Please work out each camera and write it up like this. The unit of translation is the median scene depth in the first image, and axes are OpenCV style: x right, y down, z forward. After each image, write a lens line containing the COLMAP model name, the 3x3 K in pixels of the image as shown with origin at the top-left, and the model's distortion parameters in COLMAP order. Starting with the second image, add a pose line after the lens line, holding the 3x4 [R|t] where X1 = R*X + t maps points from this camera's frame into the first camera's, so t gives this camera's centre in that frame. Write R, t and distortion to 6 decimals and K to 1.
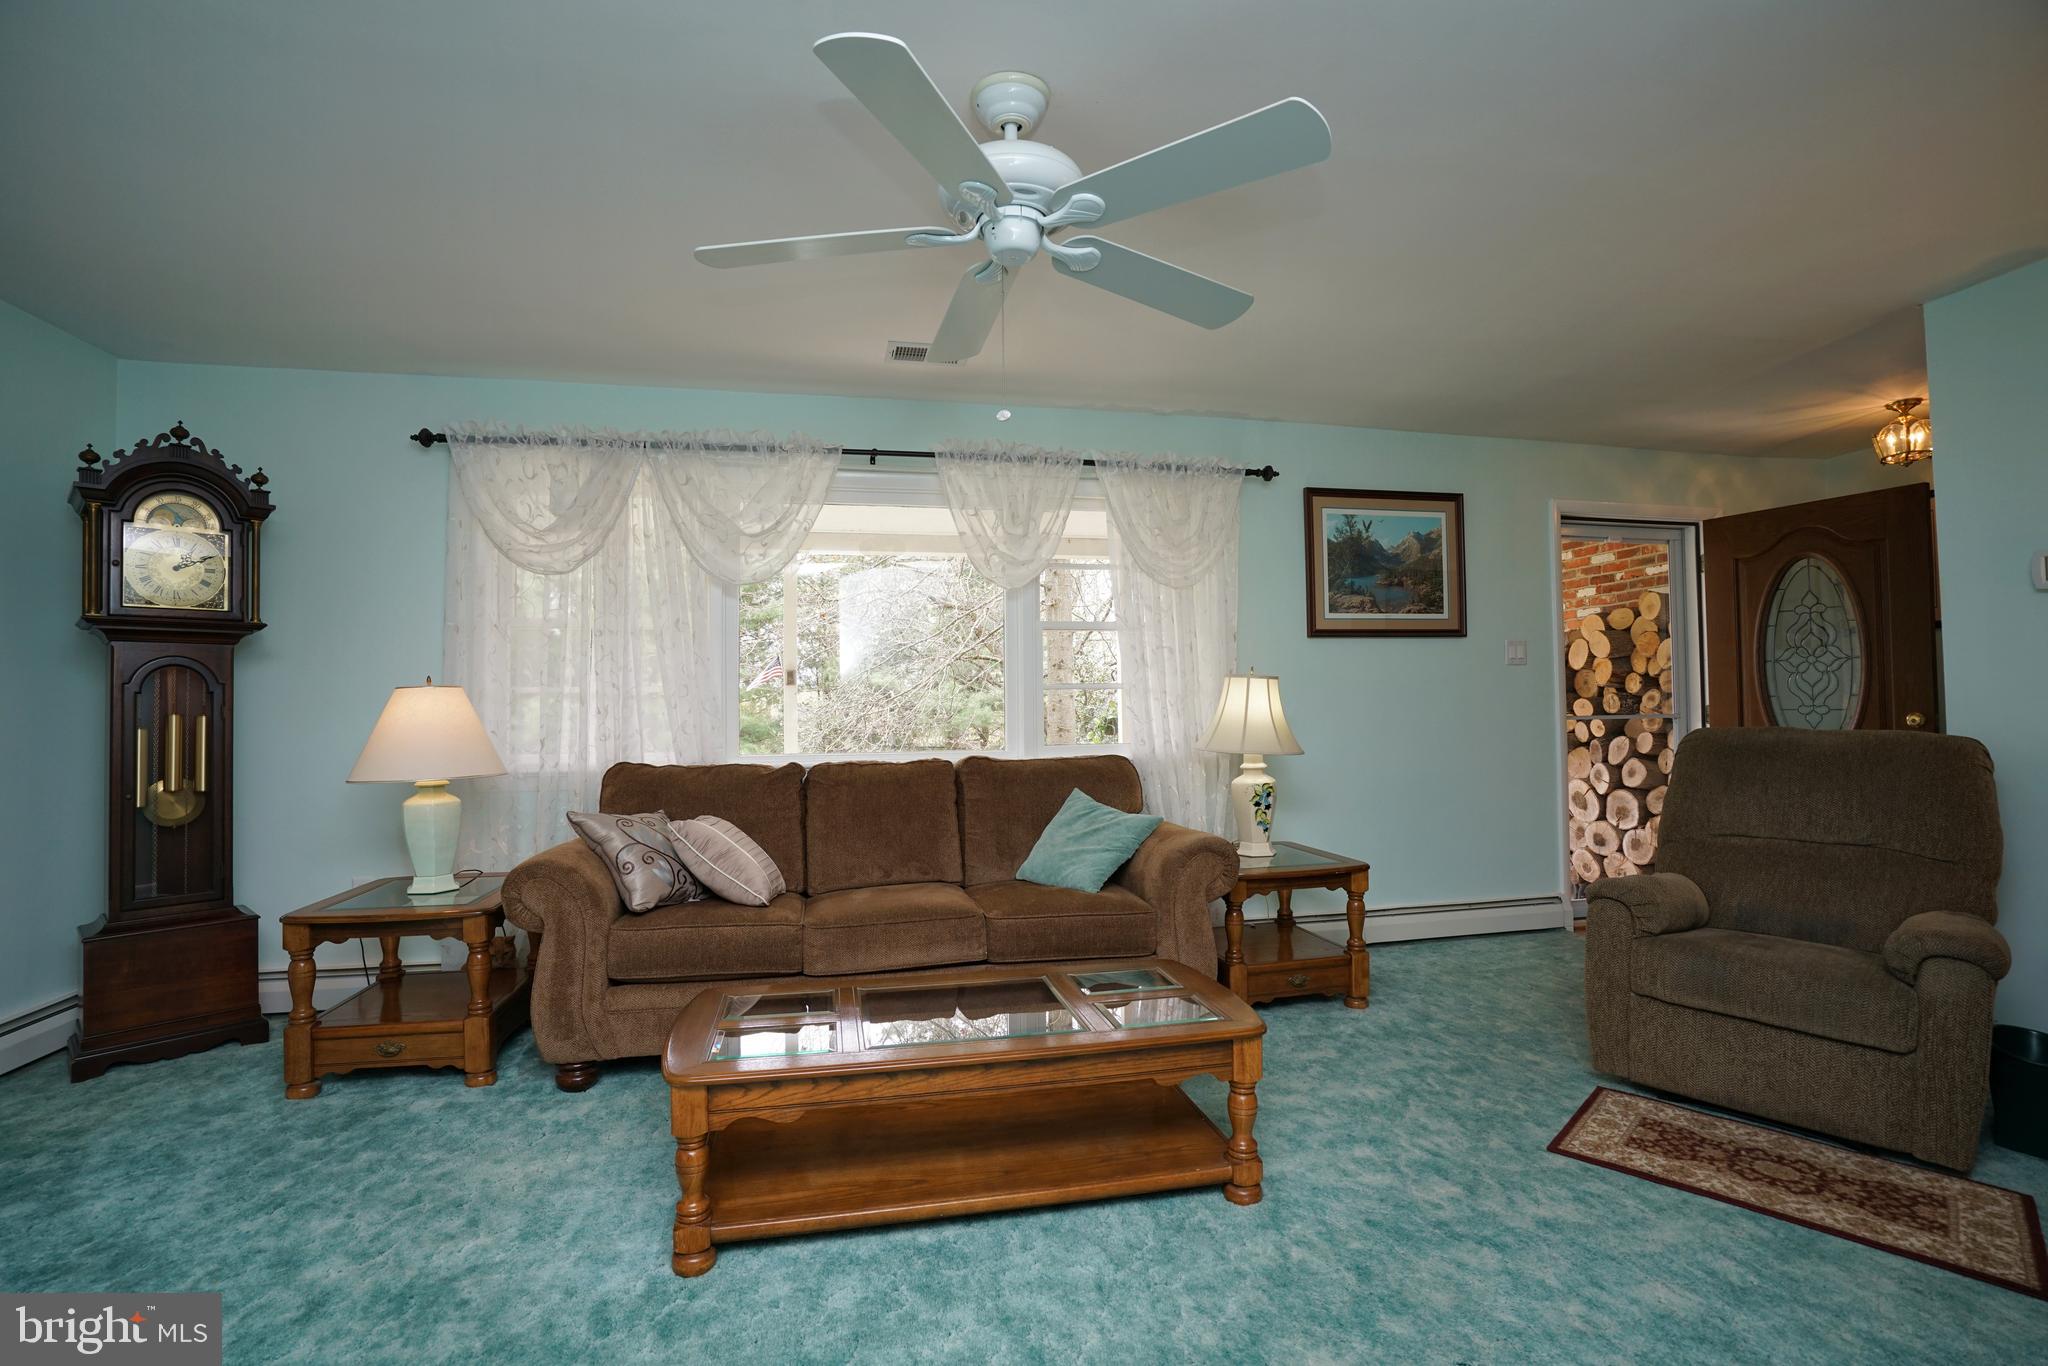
lens RADIAL K [[939.2, 0, 1024.6], [0, 939.2, 686.6], [0, 0, 1]] dist [-0.021100, 0.001192]
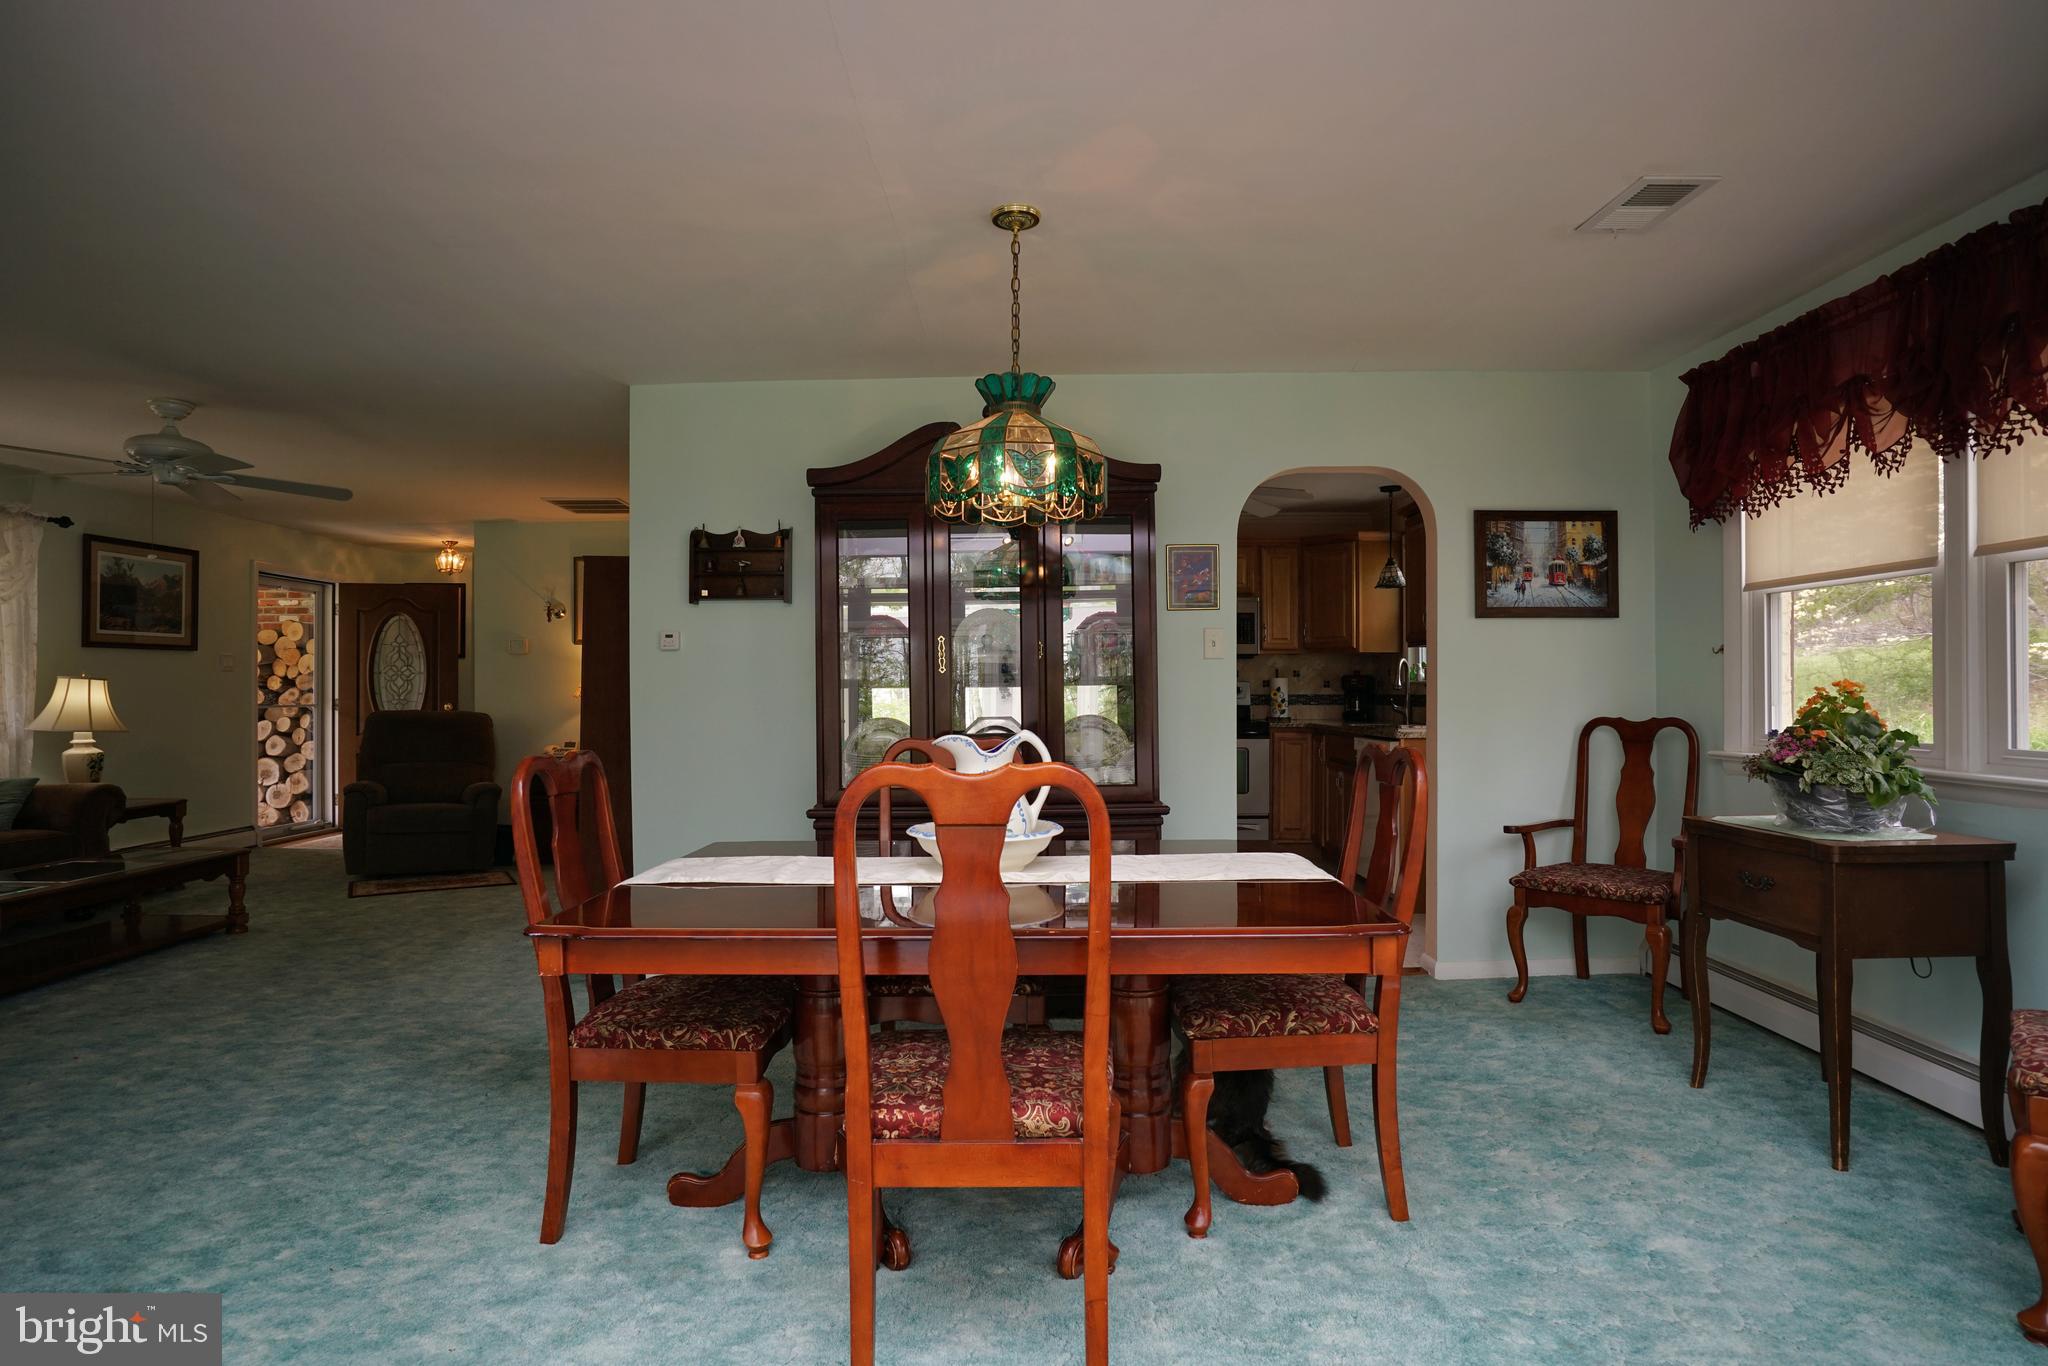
lens RADIAL K [[1028.4, 0, 1025.6], [0, 1028.4, 684.7], [0, 0, 1]] dist [-0.001370, 0.000670]
pose [[0.224775, 0.014035, 0.974310, -0.771560], [-0.021336, 0.999727, -0.009479, -0.013454], [-0.974177, -0.018657, 0.225013, -0.588842]]
